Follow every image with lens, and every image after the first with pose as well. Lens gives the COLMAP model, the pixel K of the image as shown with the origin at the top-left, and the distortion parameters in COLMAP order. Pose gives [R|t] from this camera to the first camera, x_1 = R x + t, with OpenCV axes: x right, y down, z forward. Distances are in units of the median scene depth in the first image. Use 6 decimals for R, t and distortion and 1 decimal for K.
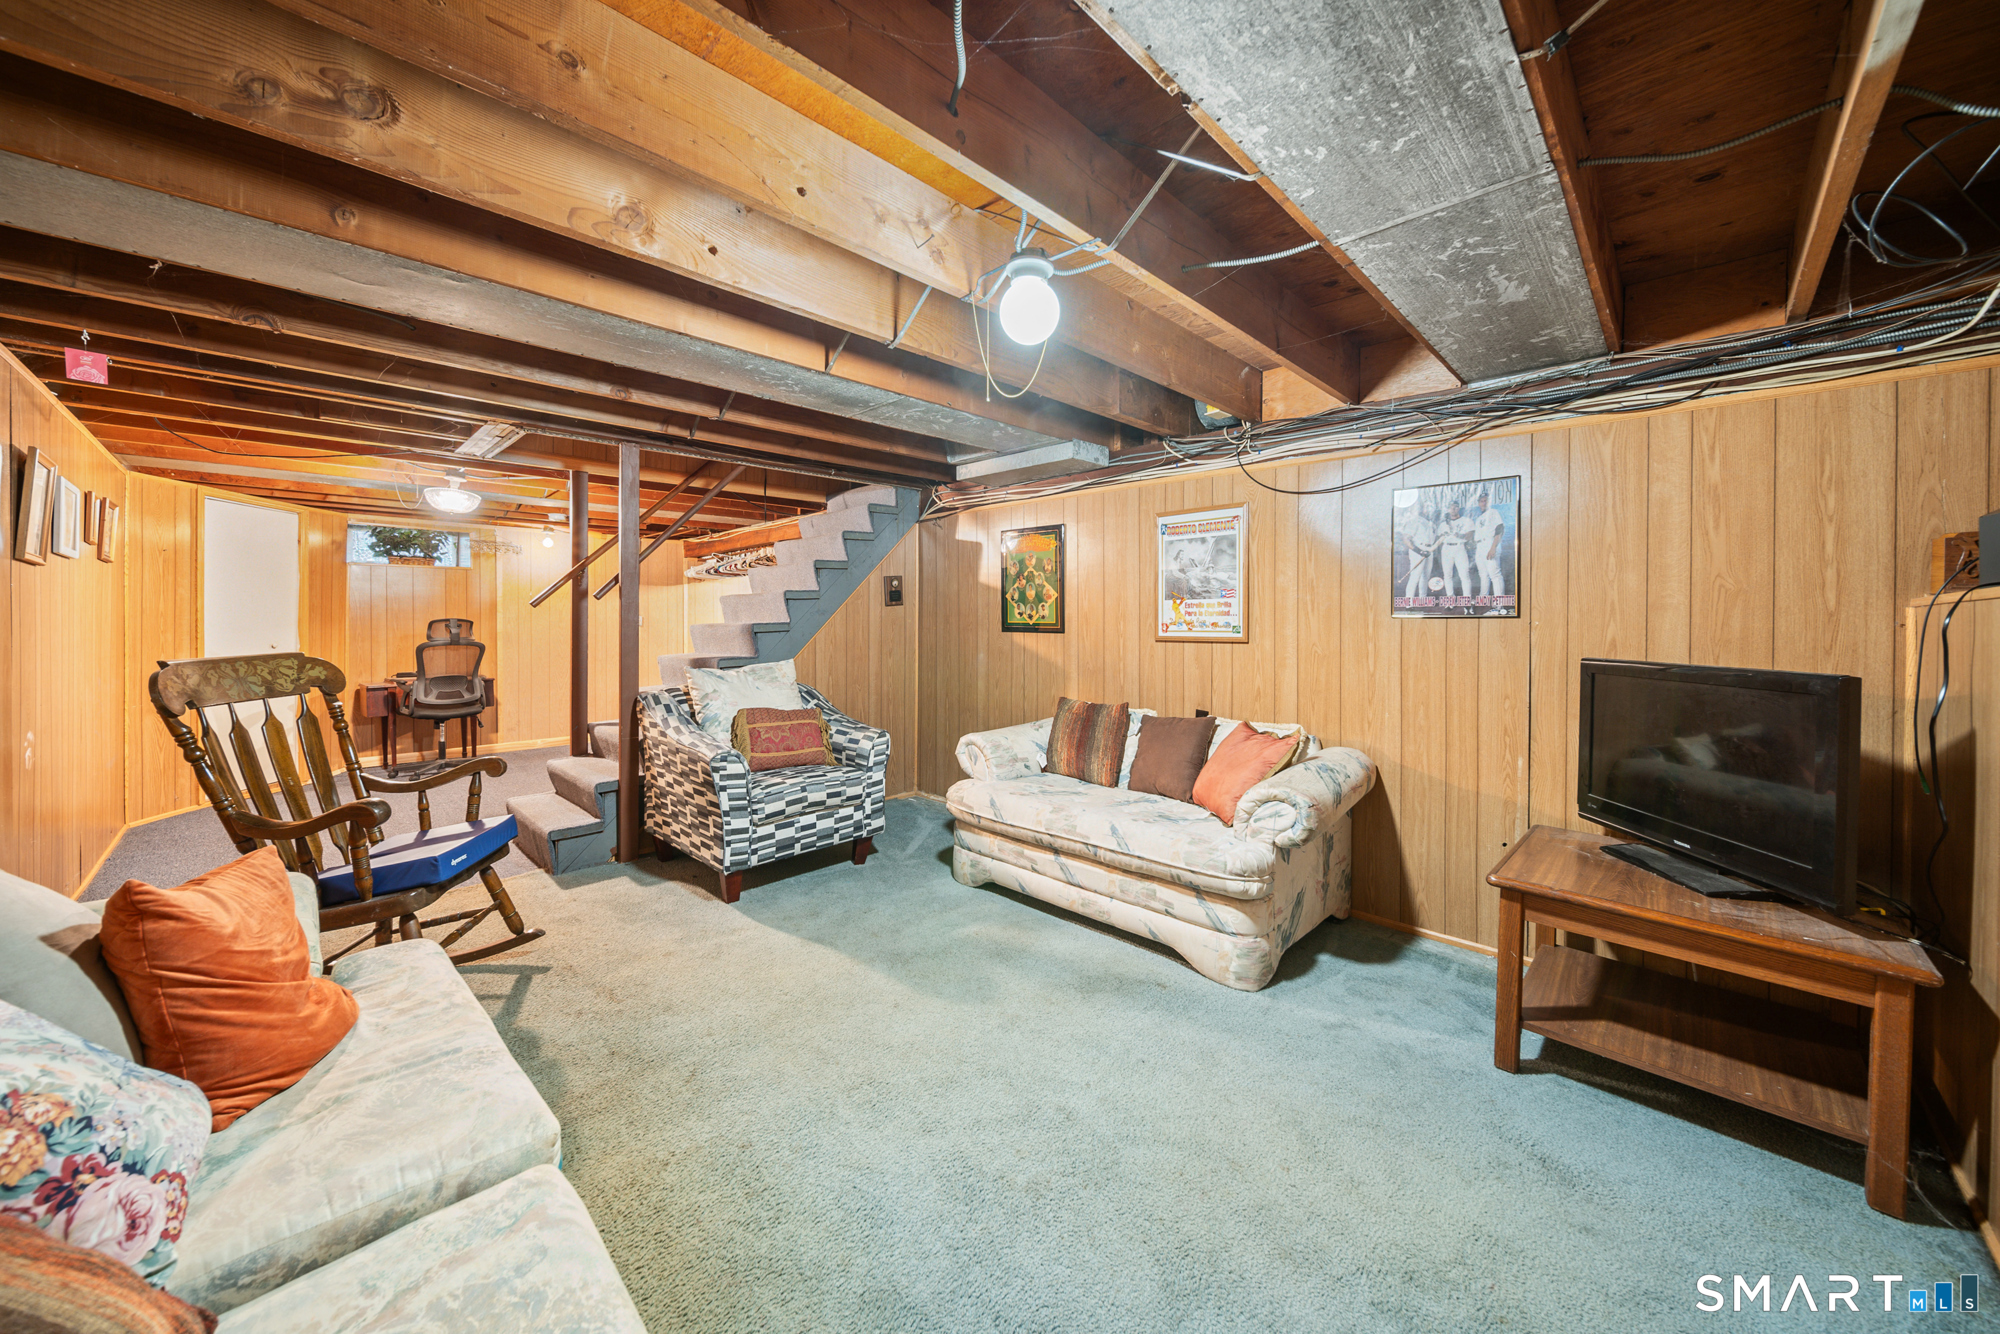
lens RADIAL K [[638.4, 0, 906.8], [0, 638.4, 619.4], [0, 0, 1]] dist [-0.000236, -0.000049]
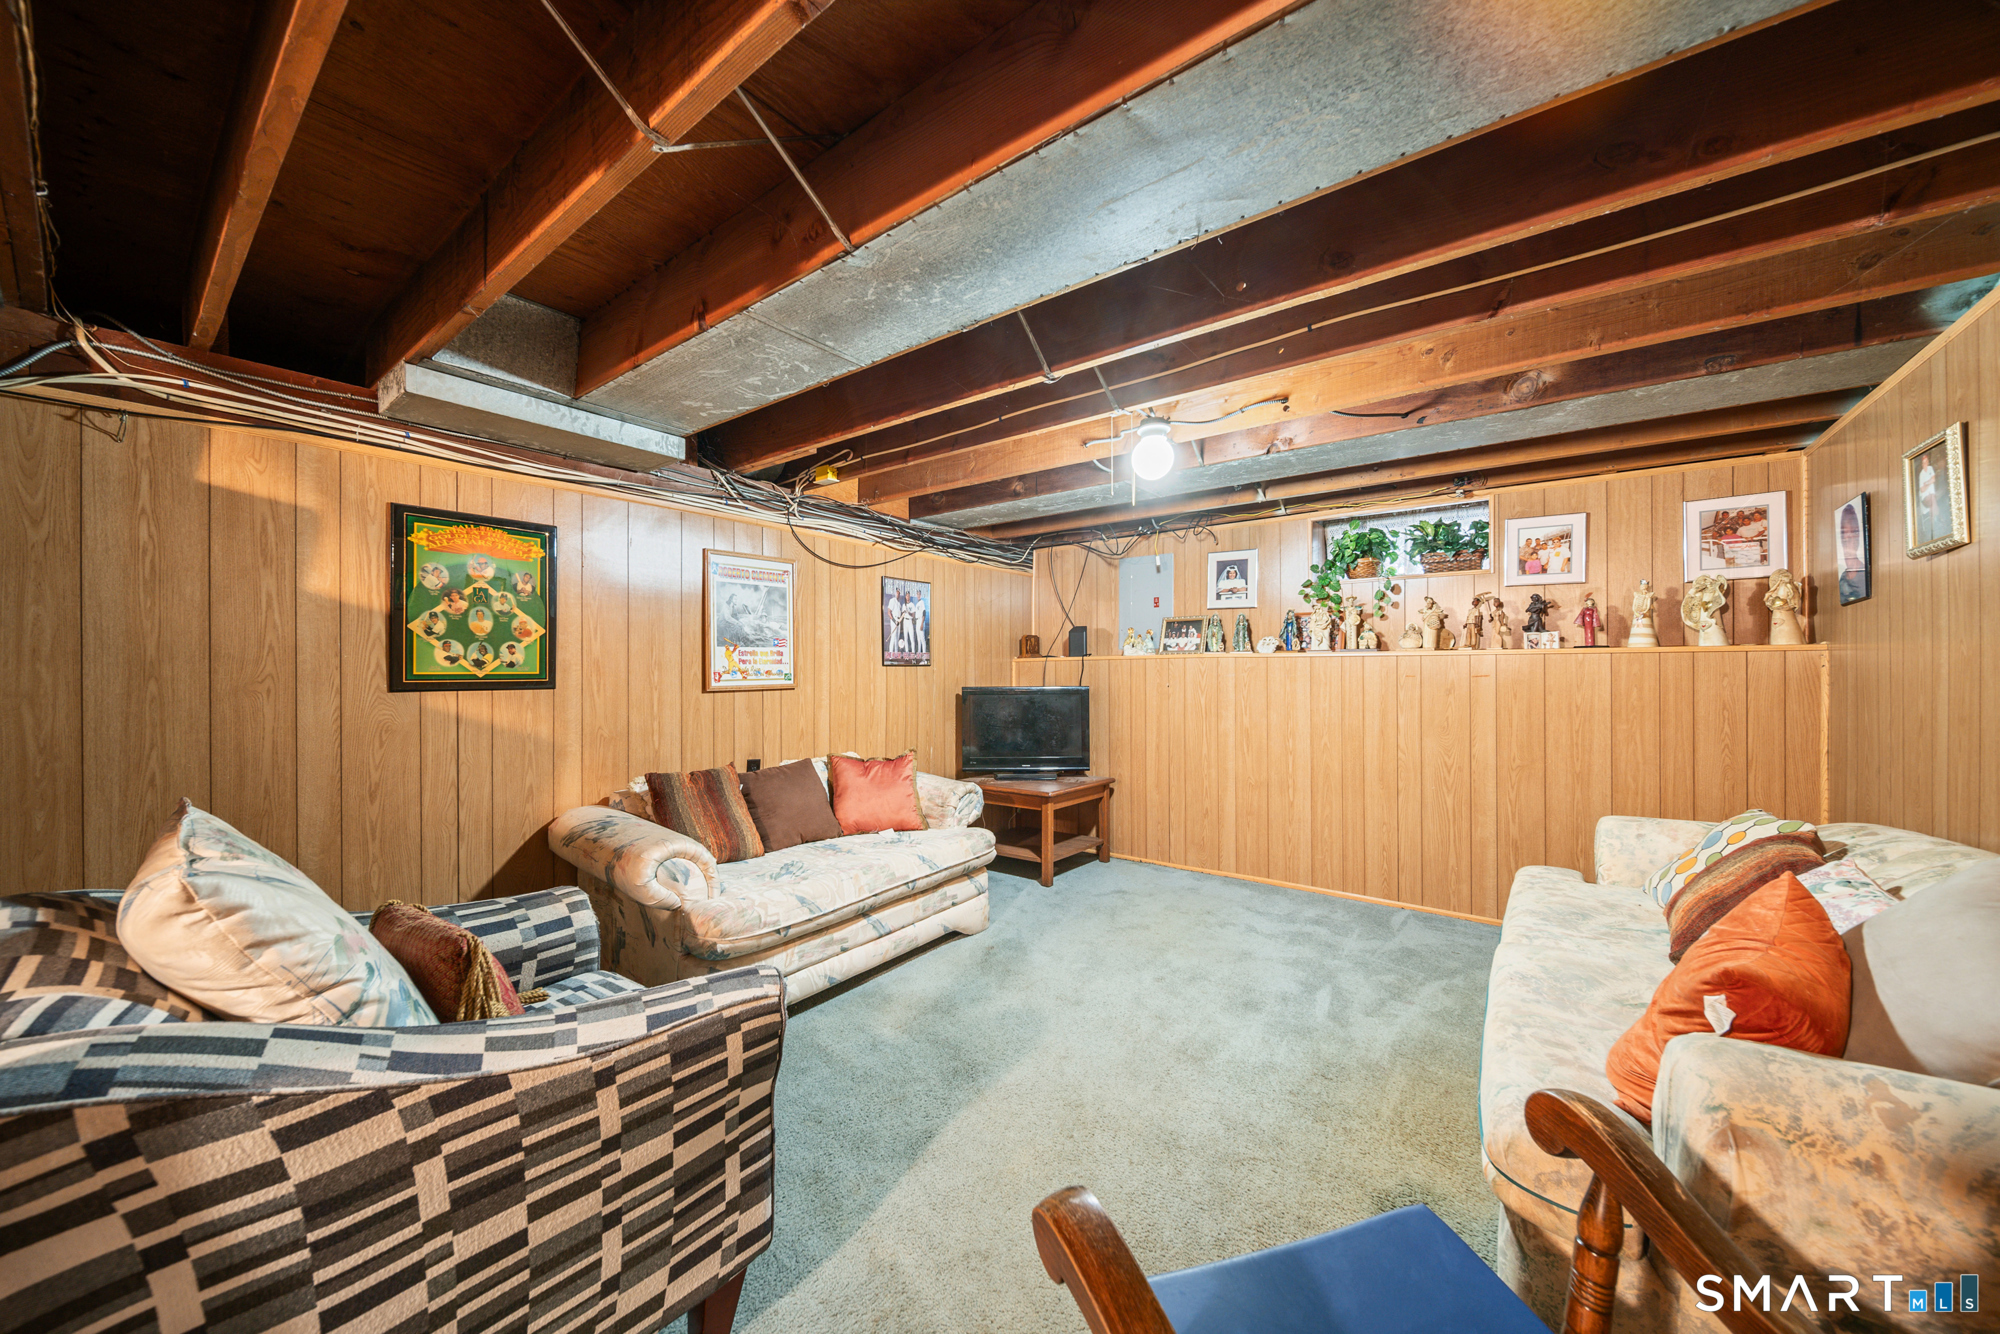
lens RADIAL K [[704.7, 0, 1000.0], [0, 704.7, 667.0], [0, 0, 1]] dist [-0.000521, -0.000042]
pose [[-0.139634, -0.000381, 0.990203, -0.687268], [0.001844, 0.999998, 0.000644, -0.000754], [-0.990202, 0.001916, -0.139633, 0.792024]]
